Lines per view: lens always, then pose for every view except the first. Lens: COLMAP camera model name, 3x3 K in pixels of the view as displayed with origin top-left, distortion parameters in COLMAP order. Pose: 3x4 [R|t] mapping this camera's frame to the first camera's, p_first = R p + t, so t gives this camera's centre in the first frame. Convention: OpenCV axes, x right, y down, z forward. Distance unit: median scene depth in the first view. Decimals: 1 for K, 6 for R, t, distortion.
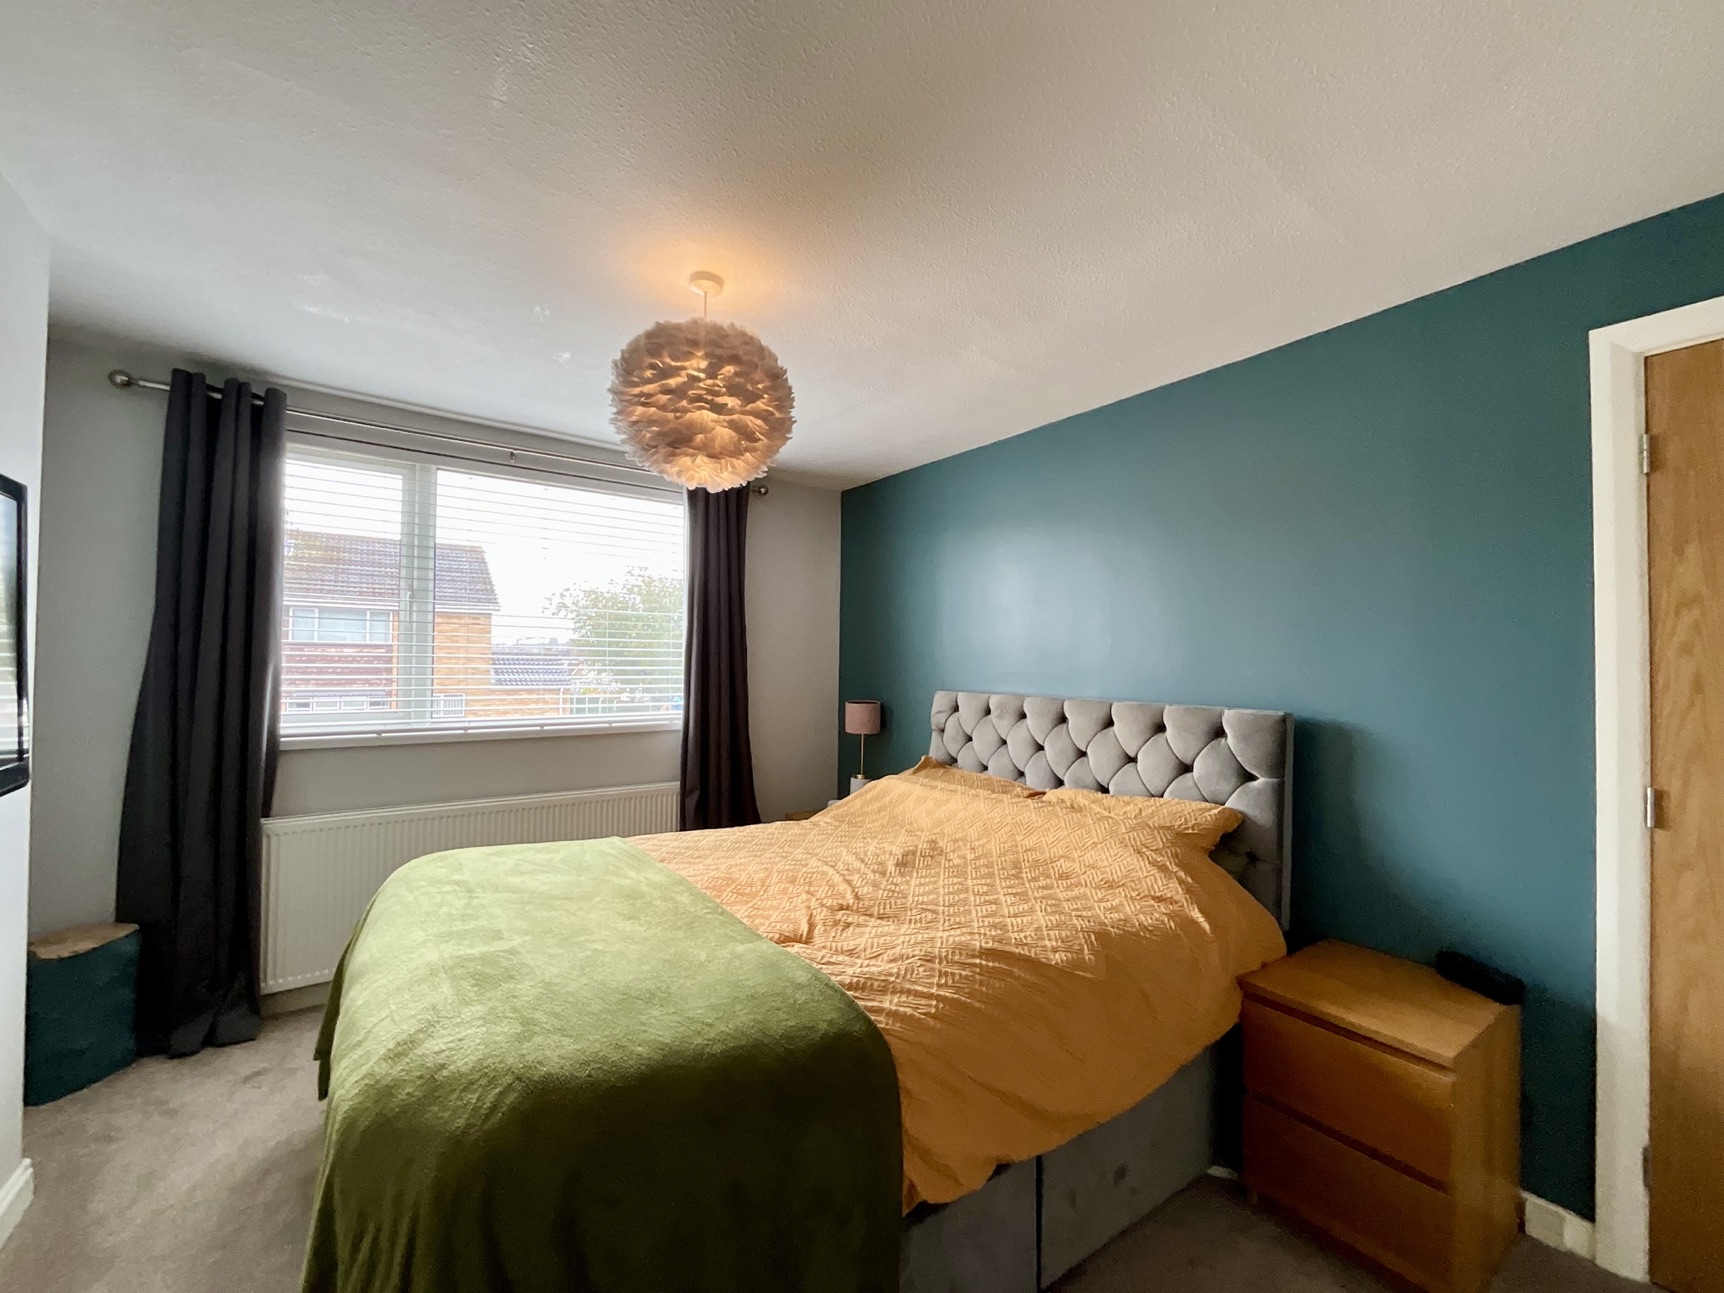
lens RADIAL K [[699.0, 0, 859.0], [0, 699.0, 649.8], [0, 0, 1]] dist [-0.005179, 0.000195]
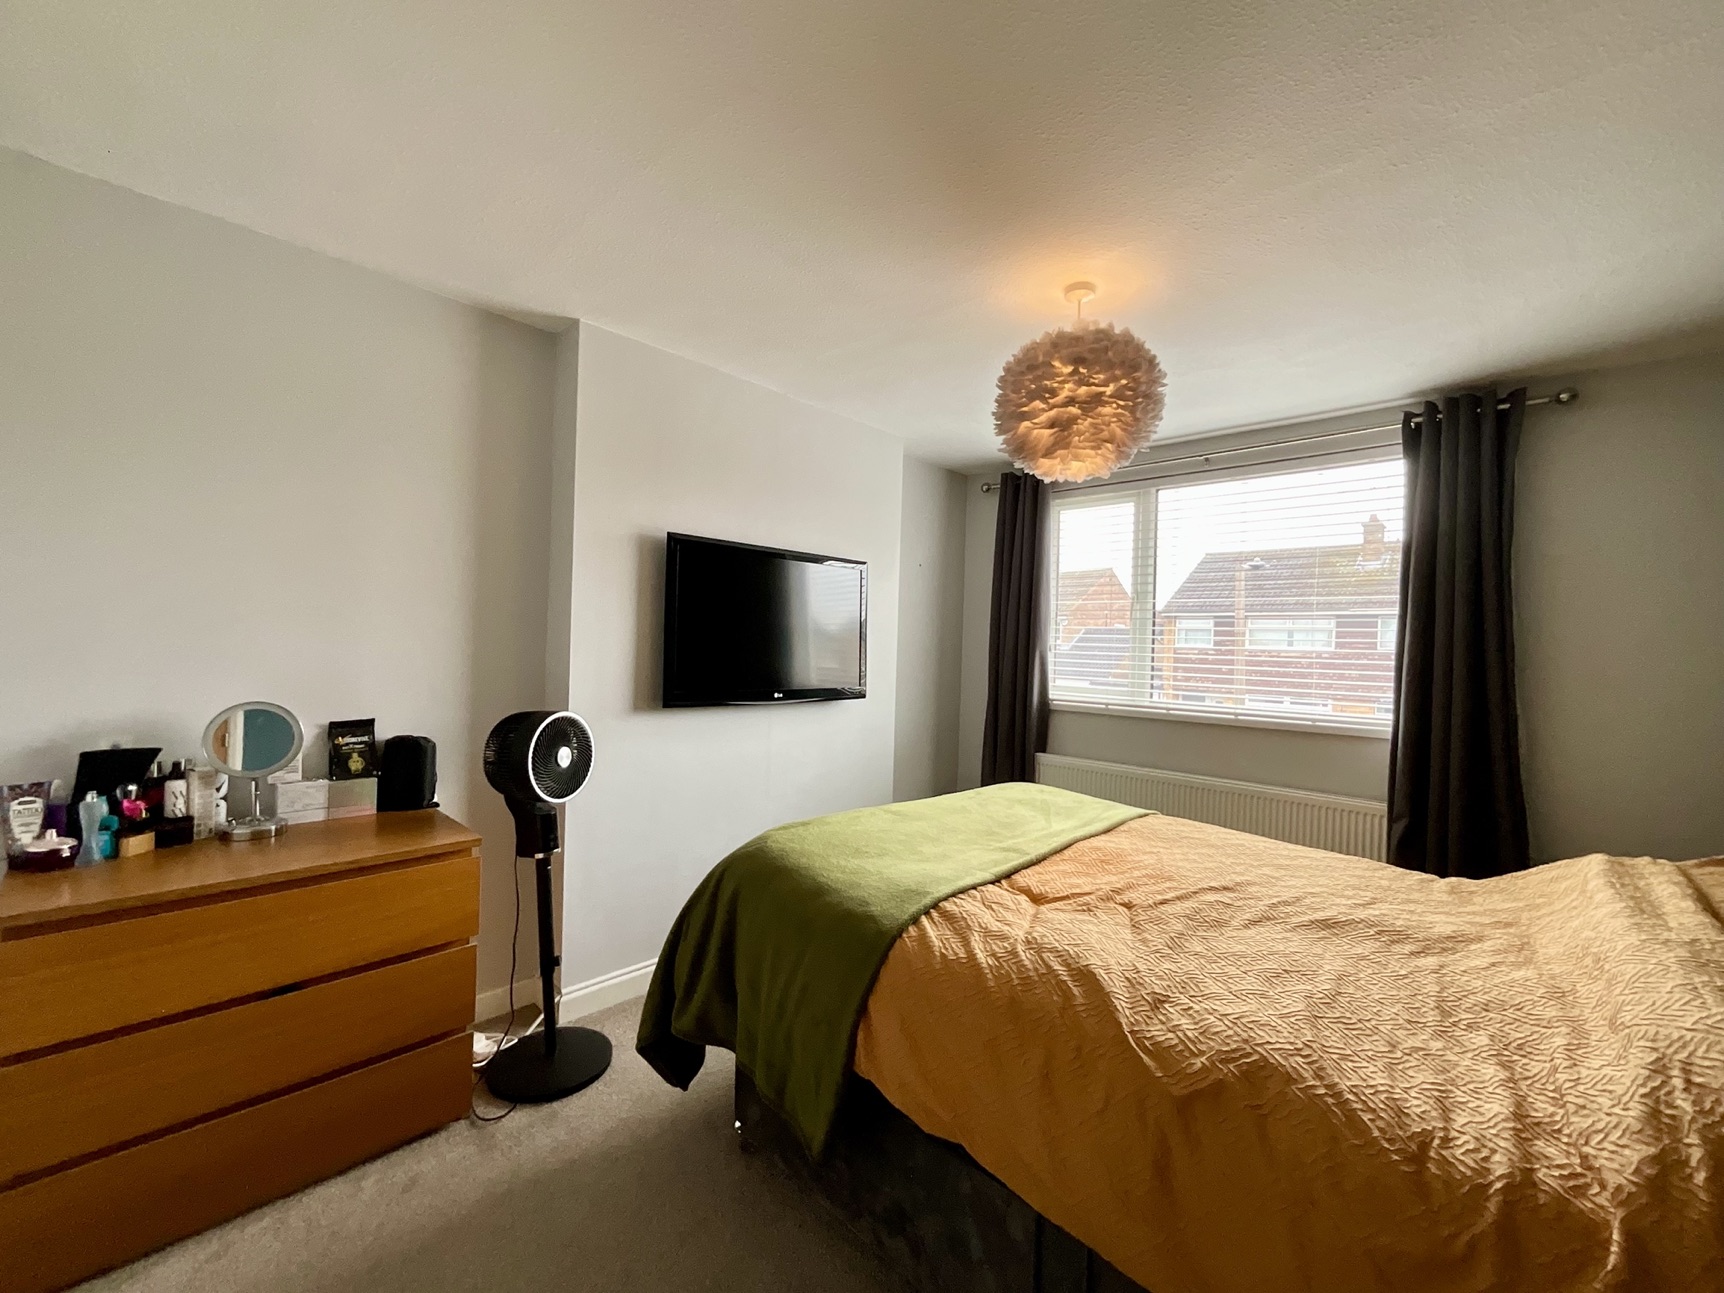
lens RADIAL K [[699.0, 0, 859.0], [0, 699.0, 649.8], [0, 0, 1]] dist [-0.005179, 0.000195]
pose [[0.179090, -0.003364, -0.983827, 0.556575], [-0.010568, 0.999930, -0.005343, 0.029894], [0.983776, 0.011354, 0.179042, 0.332532]]
